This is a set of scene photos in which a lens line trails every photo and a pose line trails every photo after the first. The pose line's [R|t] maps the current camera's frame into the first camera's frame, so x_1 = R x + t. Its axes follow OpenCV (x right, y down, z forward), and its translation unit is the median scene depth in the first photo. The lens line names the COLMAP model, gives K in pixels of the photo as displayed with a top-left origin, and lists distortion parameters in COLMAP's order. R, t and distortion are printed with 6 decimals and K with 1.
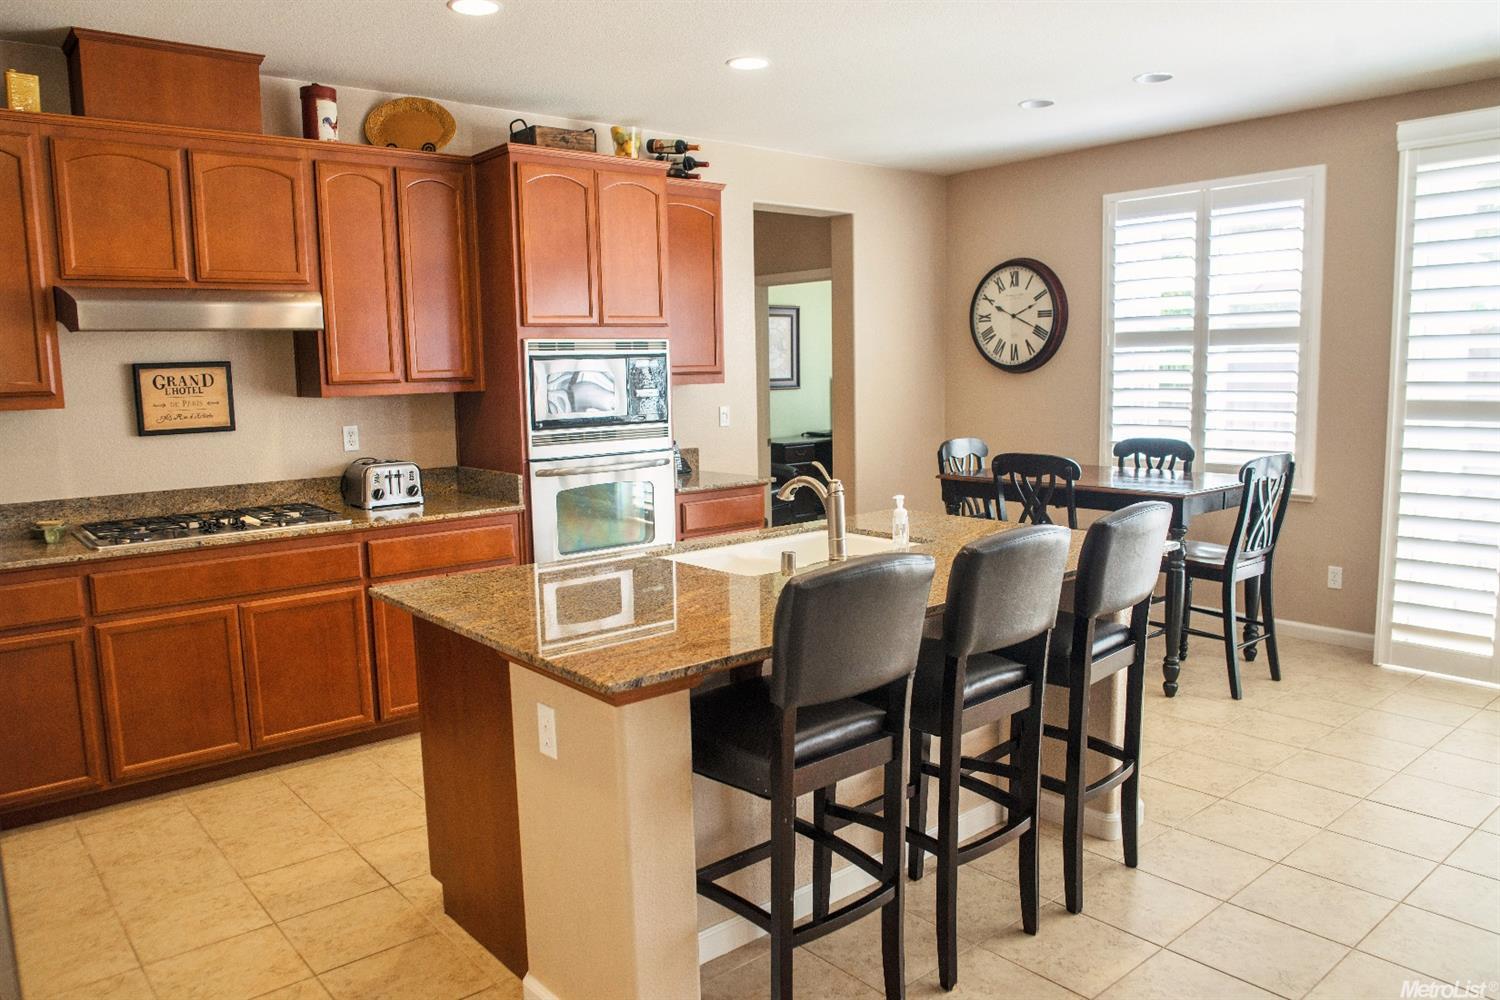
lens RADIAL K [[1053.7, 0, 750.0], [0, 1053.7, 500.0], [0, 0, 1]] dist [-0.045651, 0.003366]
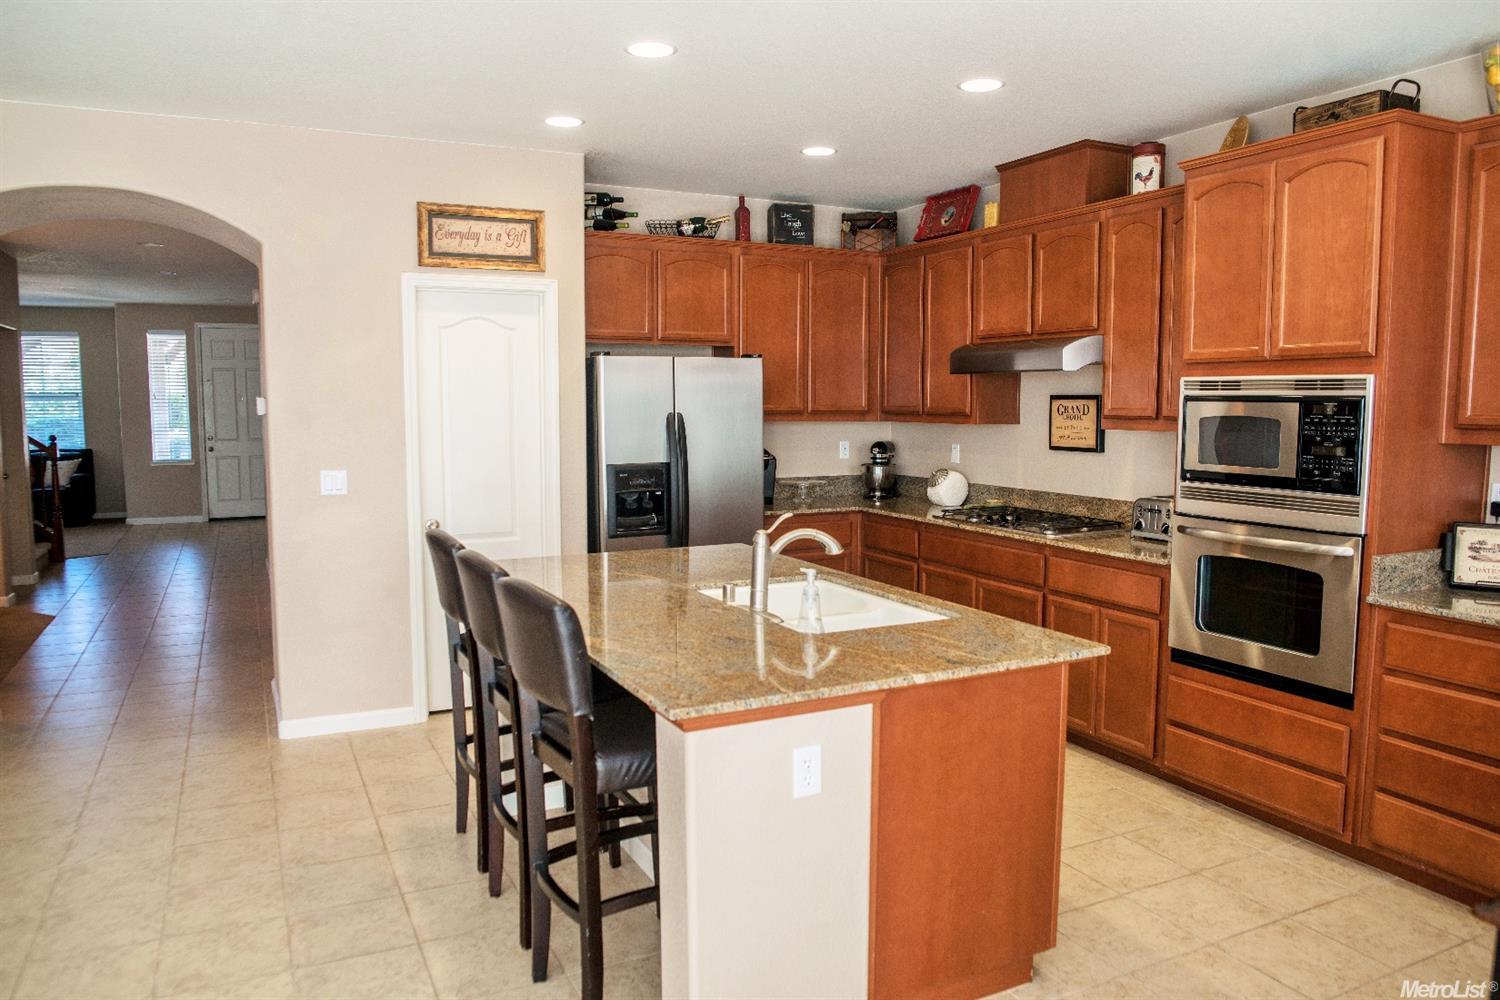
lens RADIAL K [[1053.7, 0, 750.0], [0, 1053.7, 500.0], [0, 0, 1]] dist [-0.045651, 0.003366]
pose [[-0.231099, 0.116228, -0.965963, 0.778363], [-0.118372, 0.982104, 0.146490, -0.144885], [0.965702, 0.148197, -0.213205, 0.897901]]
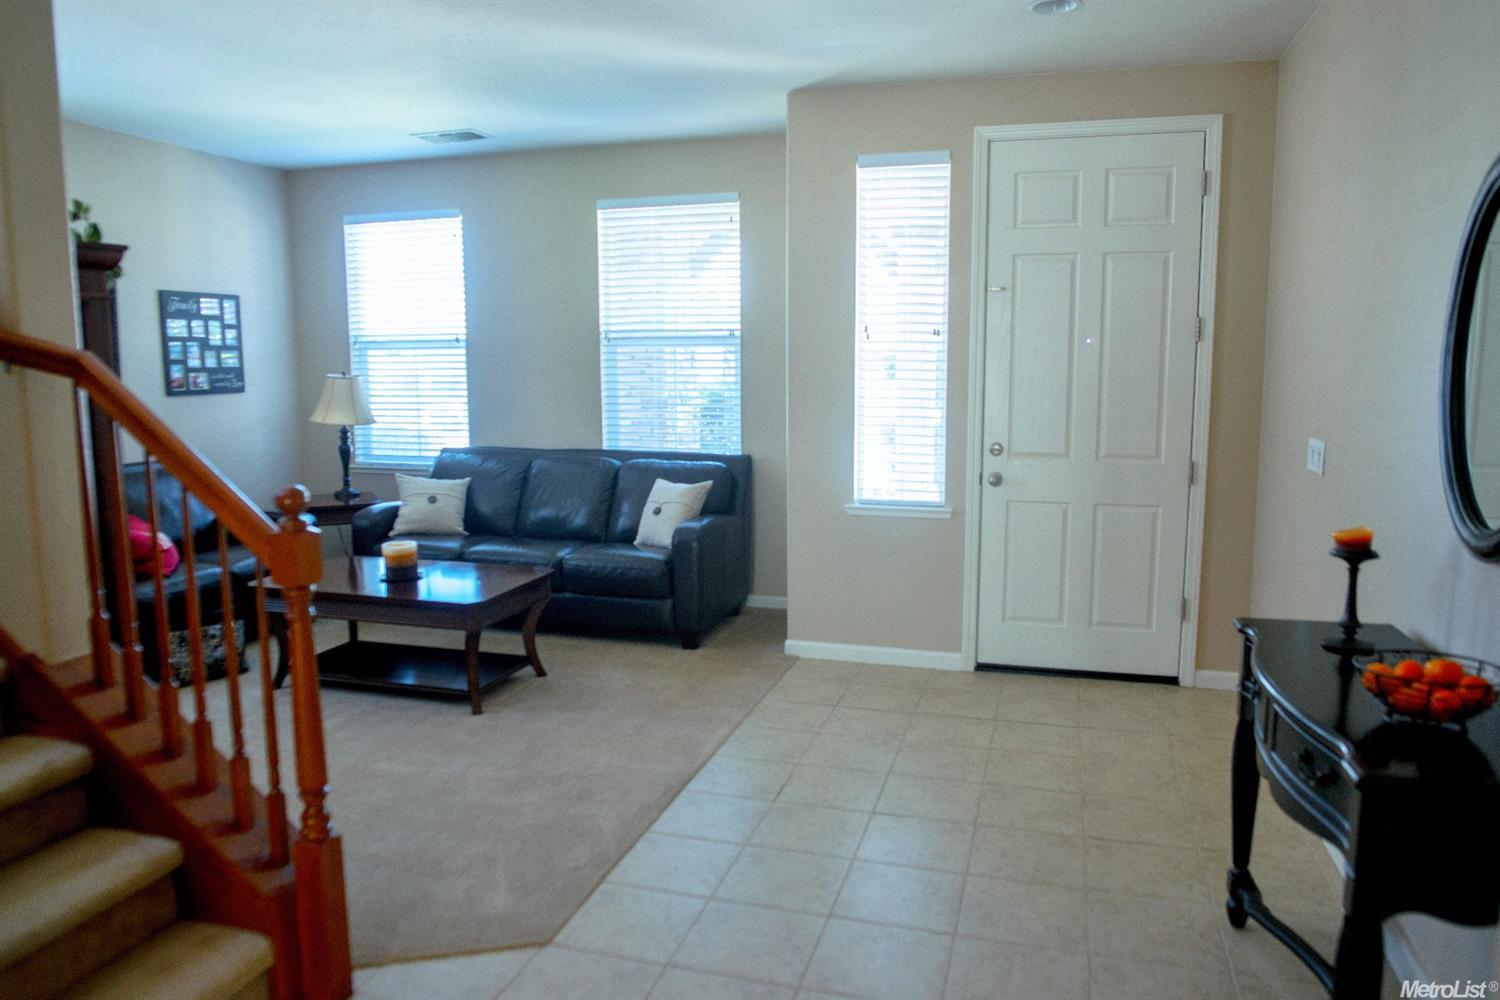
lens RADIAL K [[1053.7, 0, 750.0], [0, 1053.7, 500.0], [0, 0, 1]] dist [-0.045651, 0.003366]
pose [[-0.812950, 0.099072, -0.573845, 0.706823], [-0.053223, 0.968657, 0.242633, -0.134562], [0.579897, 0.227790, -0.782197, 0.837593]]
